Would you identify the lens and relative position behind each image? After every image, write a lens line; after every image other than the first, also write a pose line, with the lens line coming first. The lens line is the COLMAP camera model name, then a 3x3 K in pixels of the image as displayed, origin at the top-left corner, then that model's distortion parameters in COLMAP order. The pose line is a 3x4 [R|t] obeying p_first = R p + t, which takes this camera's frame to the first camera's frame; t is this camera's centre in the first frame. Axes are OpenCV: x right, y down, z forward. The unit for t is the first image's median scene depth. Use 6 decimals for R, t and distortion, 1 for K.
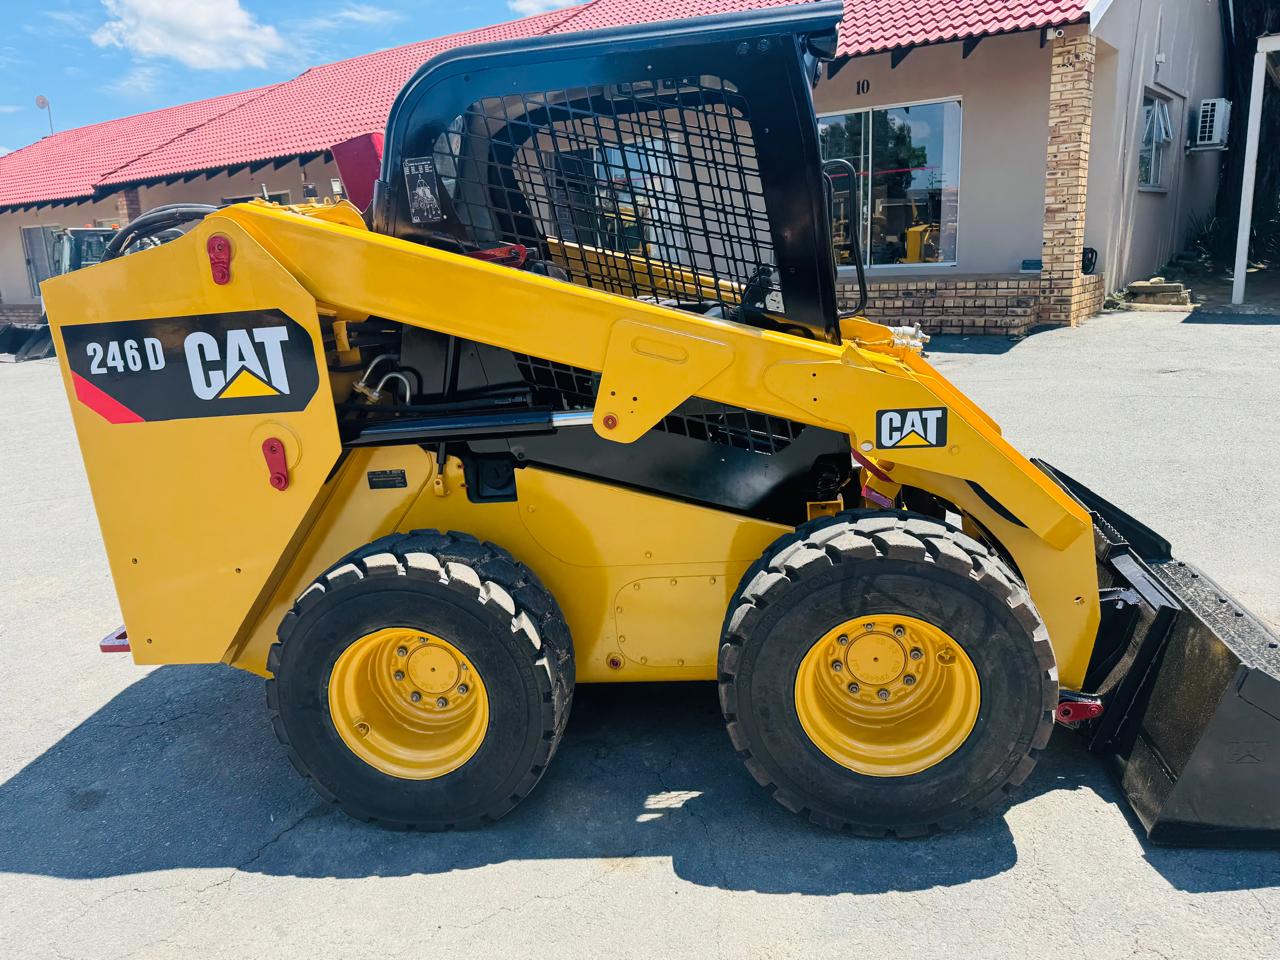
lens RADIAL K [[929.6, 0, 640.0], [0, 929.6, 480.0], [0, 0, 1]] dist [0.101232, -0.196494]
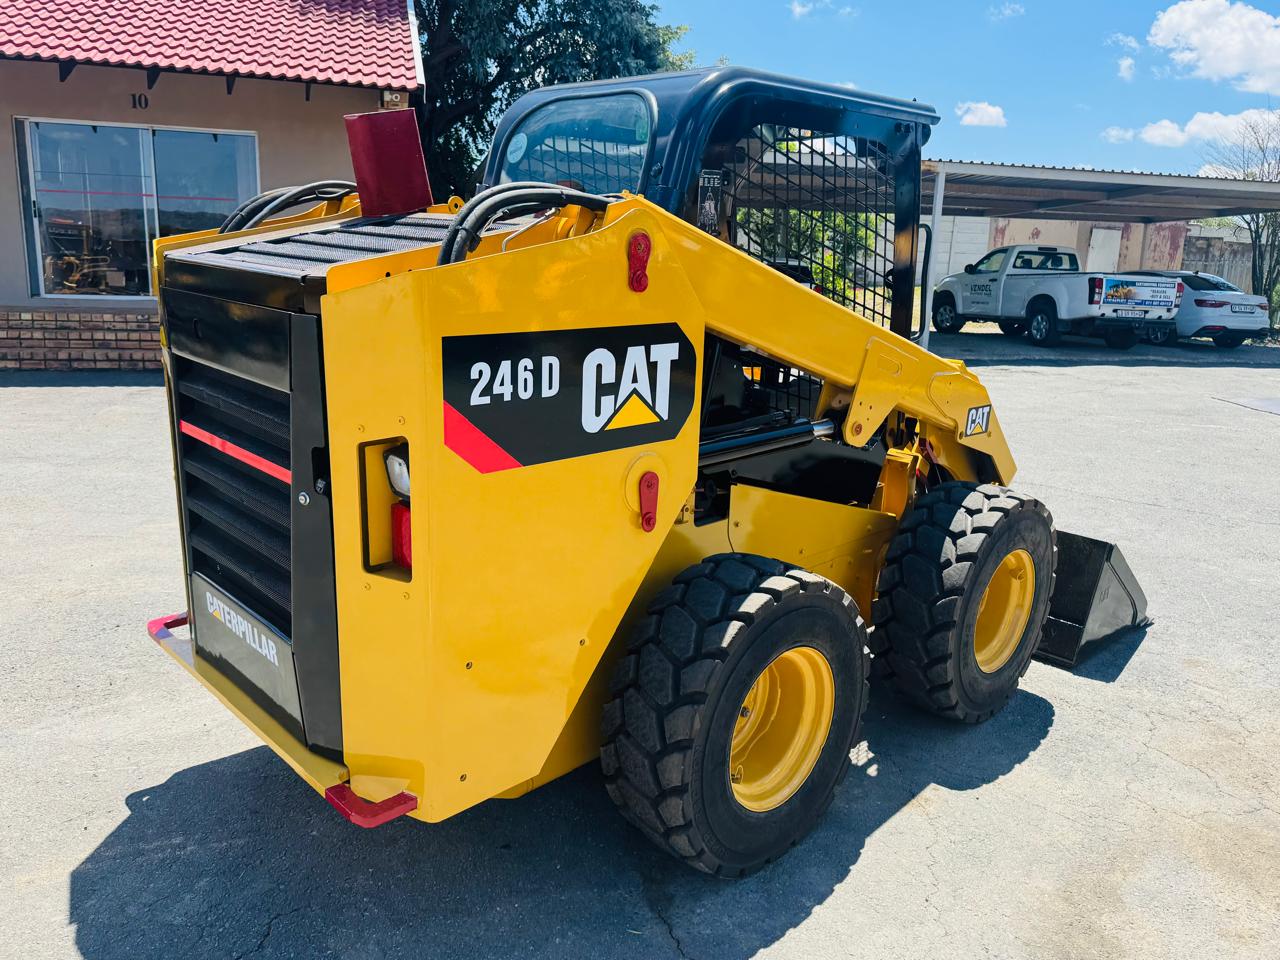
lens RADIAL K [[929.6, 0, 640.0], [0, 929.6, 480.0], [0, 0, 1]] dist [0.101232, -0.196494]
pose [[0.639928, -0.096820, 0.762311, -1.059216], [0.124139, 0.992026, 0.021787, -0.057177], [-0.758341, 0.080691, 0.646844, 0.457496]]
